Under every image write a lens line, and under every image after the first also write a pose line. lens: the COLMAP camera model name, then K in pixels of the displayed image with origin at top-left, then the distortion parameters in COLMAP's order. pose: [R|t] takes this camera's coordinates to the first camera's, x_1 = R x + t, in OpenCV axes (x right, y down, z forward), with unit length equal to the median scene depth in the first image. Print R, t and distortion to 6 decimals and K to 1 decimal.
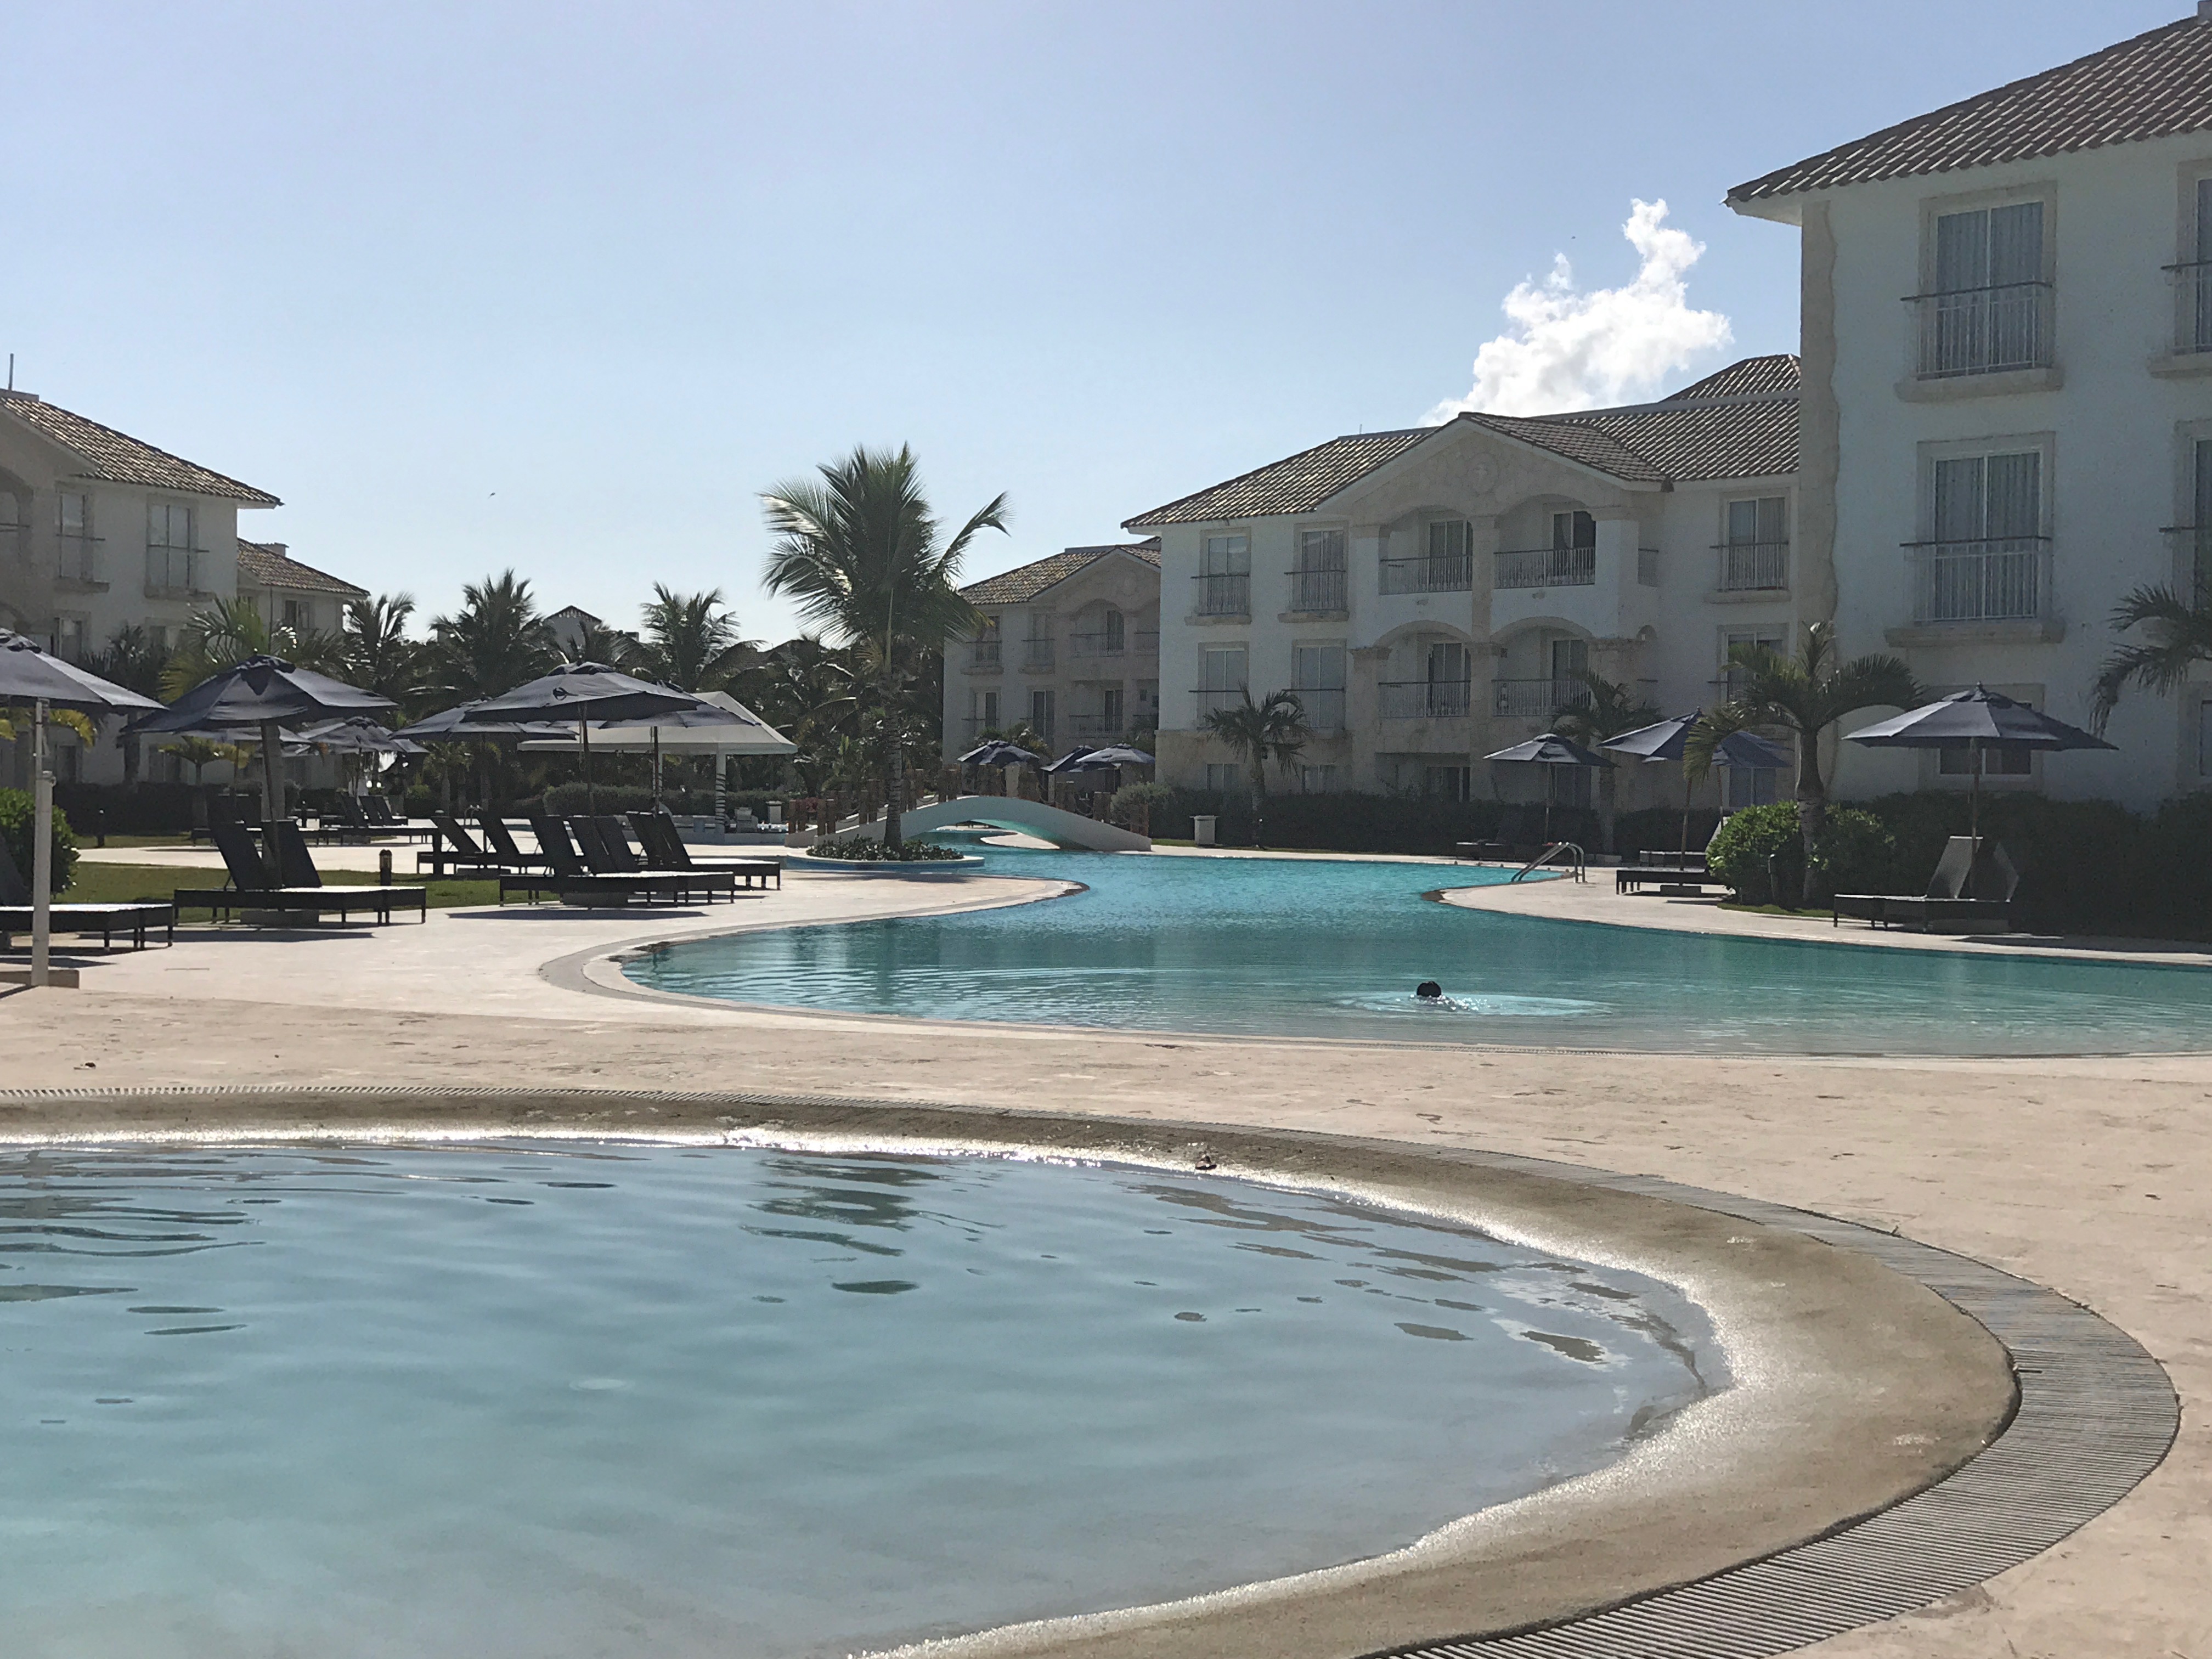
lens RADIAL K [[3529.7, 0, 1060.7], [0, 3529.7, 826.3], [0, 0, 1]] dist [0.205992, -0.889064]
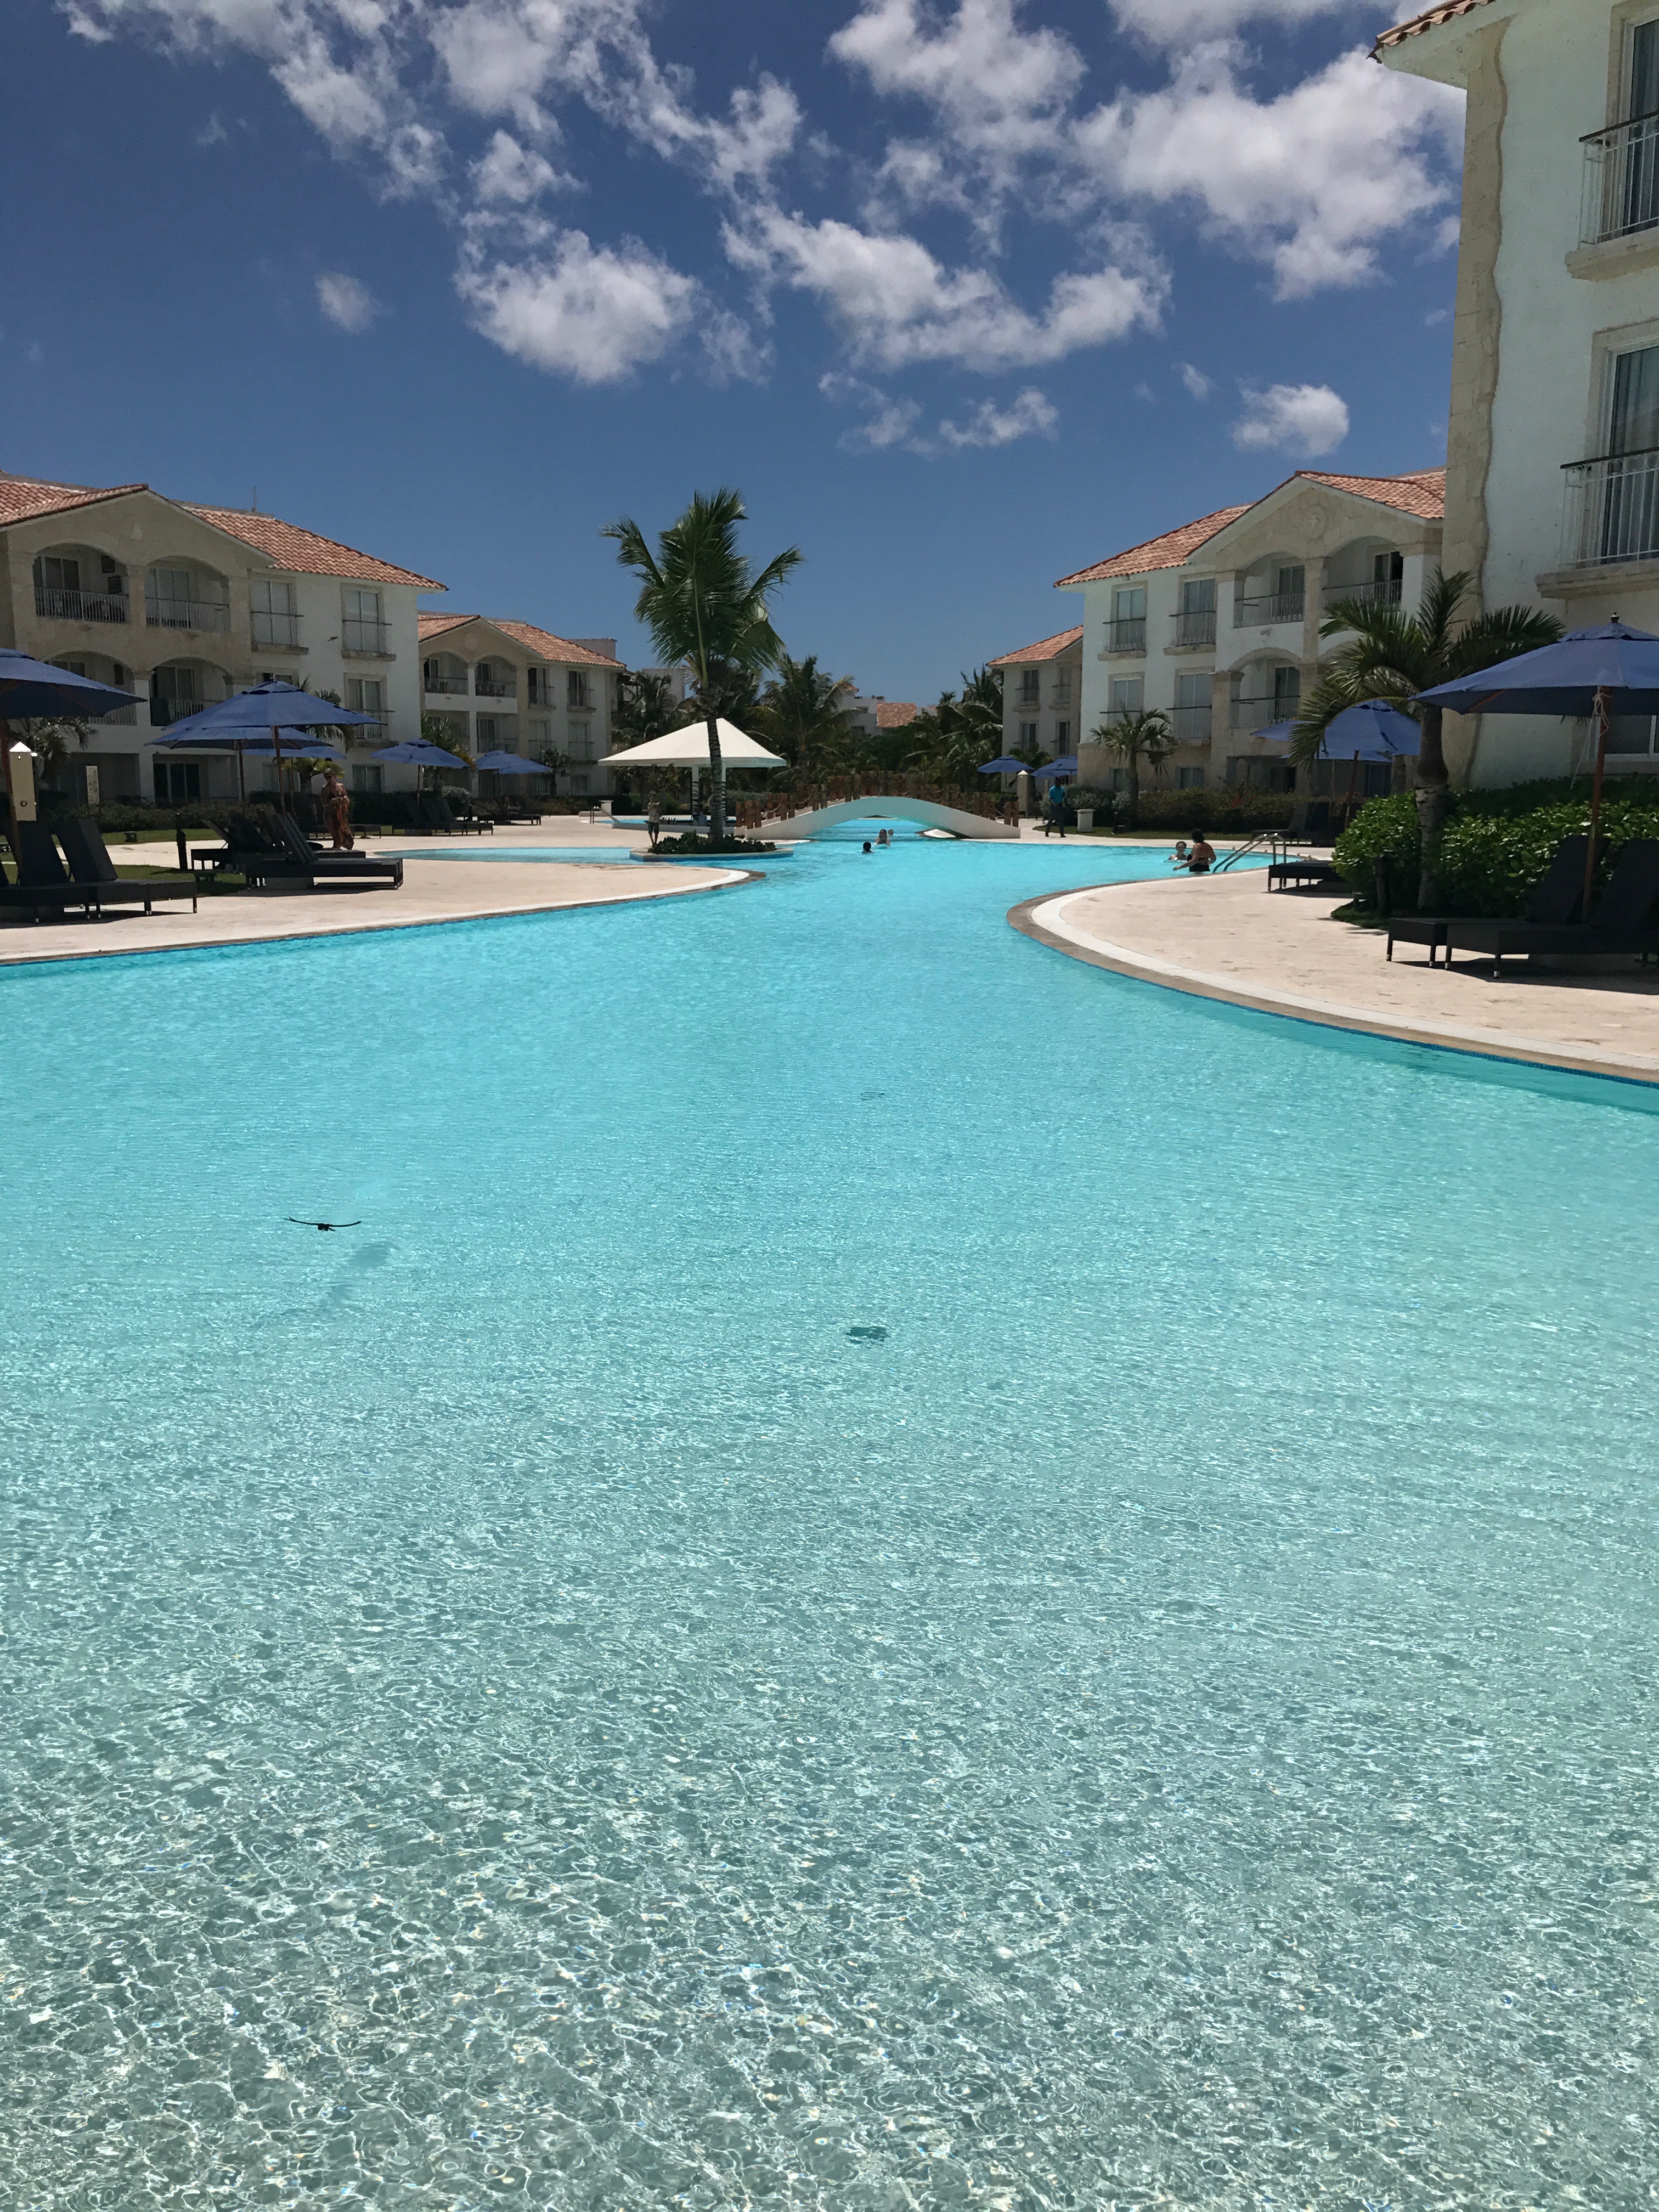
lens RADIAL K [[1799.5, 0, 829.5], [0, 1799.5, 1106.0], [0, 0, 1]] dist [-0.002266, 0.045920]
pose [[0.970855, 0.030978, -0.237655, 0.188520], [0.007345, 0.987299, 0.158701, -0.001534], [0.239553, -0.155822, 0.958297, 0.580693]]
